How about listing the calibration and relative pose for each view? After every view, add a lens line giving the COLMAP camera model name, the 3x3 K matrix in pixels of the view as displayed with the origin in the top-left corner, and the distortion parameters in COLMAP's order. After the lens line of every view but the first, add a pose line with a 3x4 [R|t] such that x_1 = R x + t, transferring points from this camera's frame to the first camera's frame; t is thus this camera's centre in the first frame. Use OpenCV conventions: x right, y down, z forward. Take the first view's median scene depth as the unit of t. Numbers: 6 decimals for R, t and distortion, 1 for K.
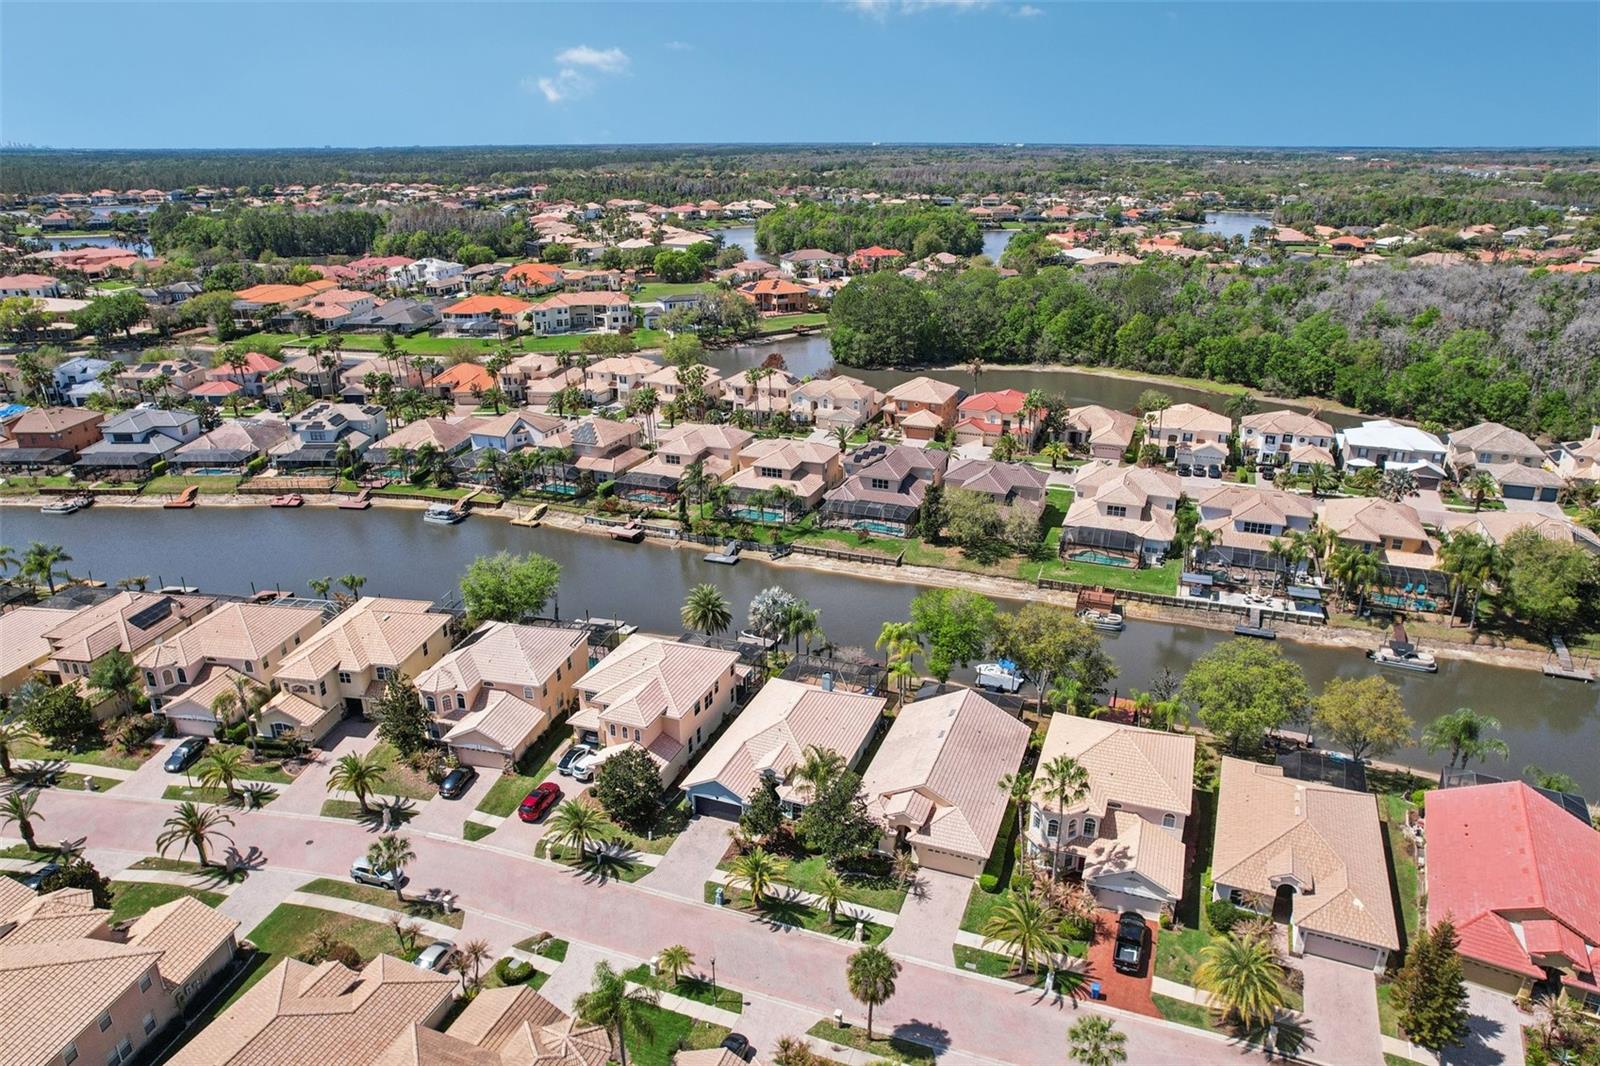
lens RADIAL K [[1055.8, 0, 770.4], [0, 1055.8, 492.9], [0, 0, 1]] dist [-0.057904, 0.037645]
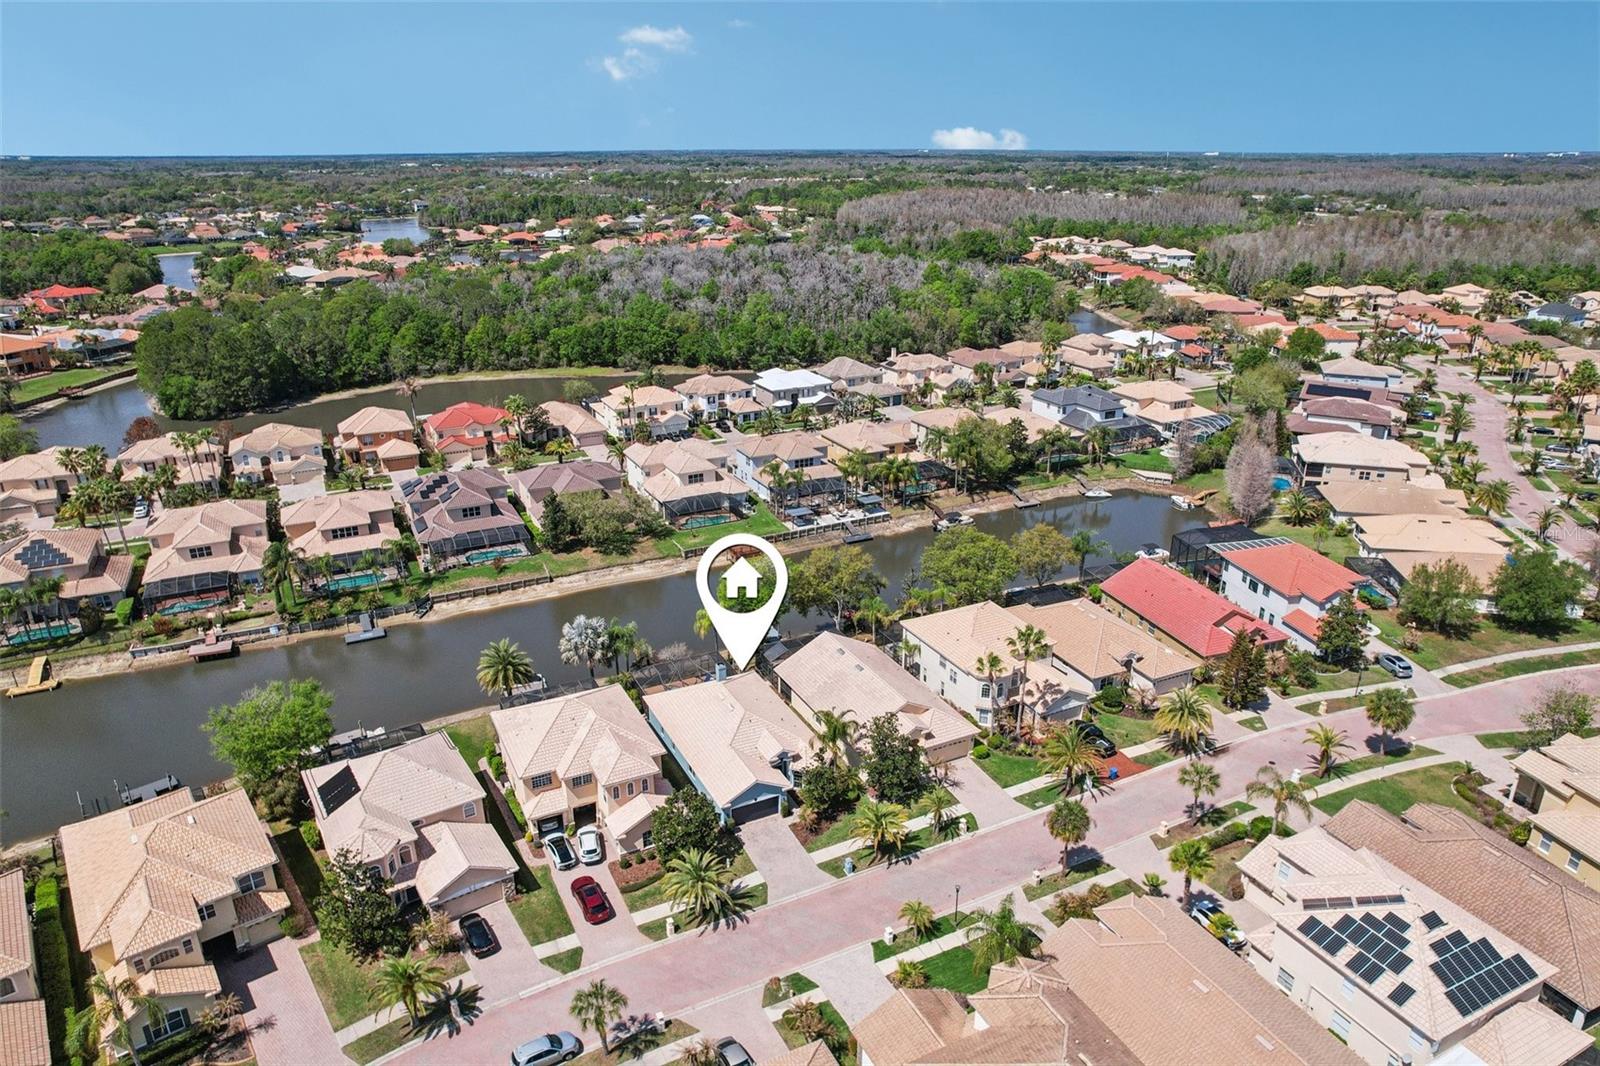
lens RADIAL K [[1055.8, 0, 798.6], [0, 1055.8, 534.6], [0, 0, 1]] dist [-0.057904, 0.037645]
pose [[0.668324, -0.259818, 0.697020, -0.332568], [0.240921, 0.962116, 0.127632, -0.035172], [-0.703775, 0.082627, 0.705601, 0.125240]]
